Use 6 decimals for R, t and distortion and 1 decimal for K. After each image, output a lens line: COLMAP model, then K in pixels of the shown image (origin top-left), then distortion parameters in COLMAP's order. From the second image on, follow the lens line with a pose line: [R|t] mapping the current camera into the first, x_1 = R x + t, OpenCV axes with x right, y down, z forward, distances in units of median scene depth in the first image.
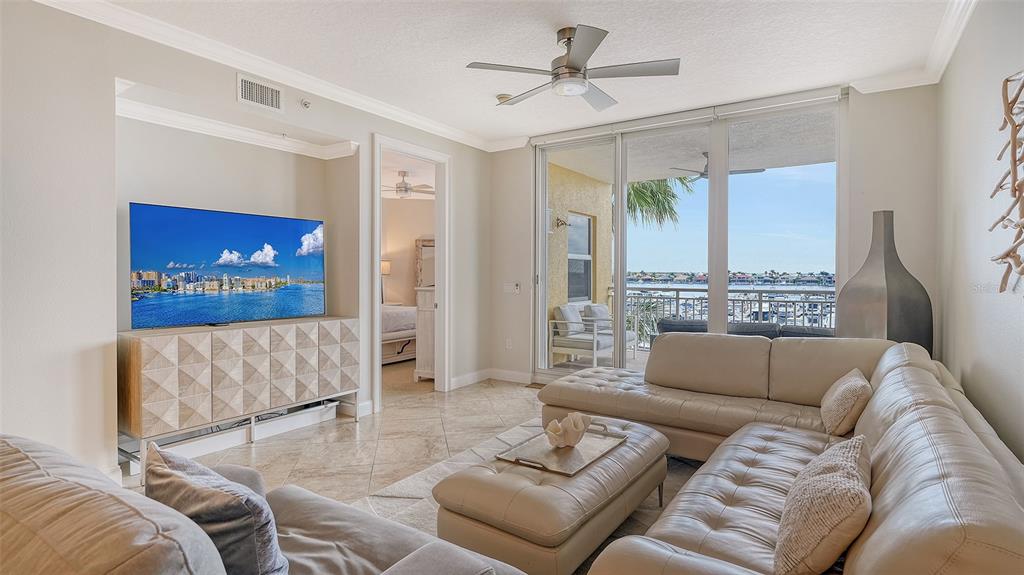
lens RADIAL K [[503.8, 0, 515.9], [0, 503.8, 277.2], [0, 0, 1]] dist [-0.006180, -0.000549]
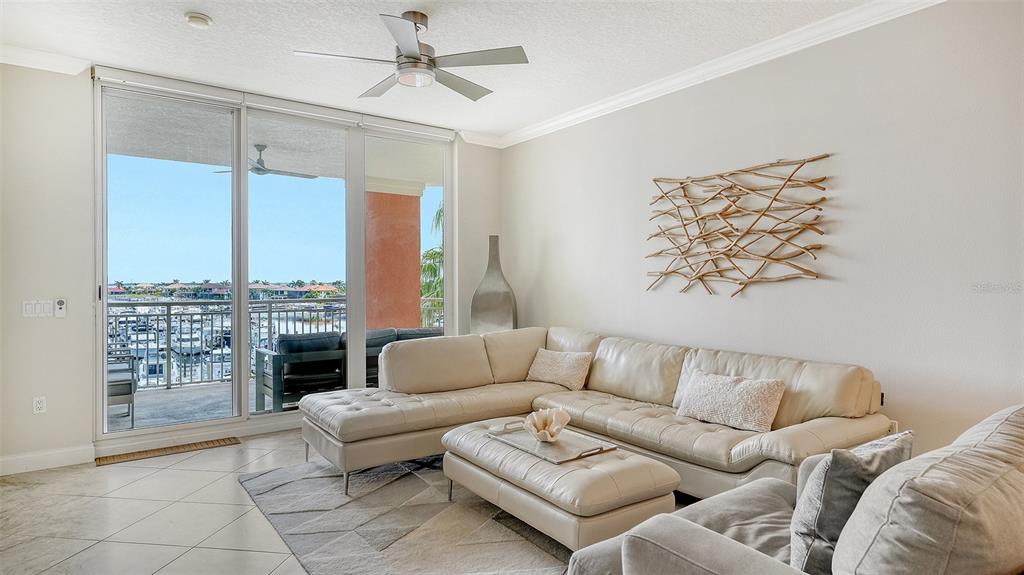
lens RADIAL K [[566.7, 0, 513.0], [0, 566.7, 286.9], [0, 0, 1]] dist [0.004685, 0.000412]
pose [[0.345882, -0.011648, 0.938206, -0.536724], [0.011821, 0.999898, 0.008055, -0.003327], [-0.938204, 0.008305, 0.345984, 0.324118]]
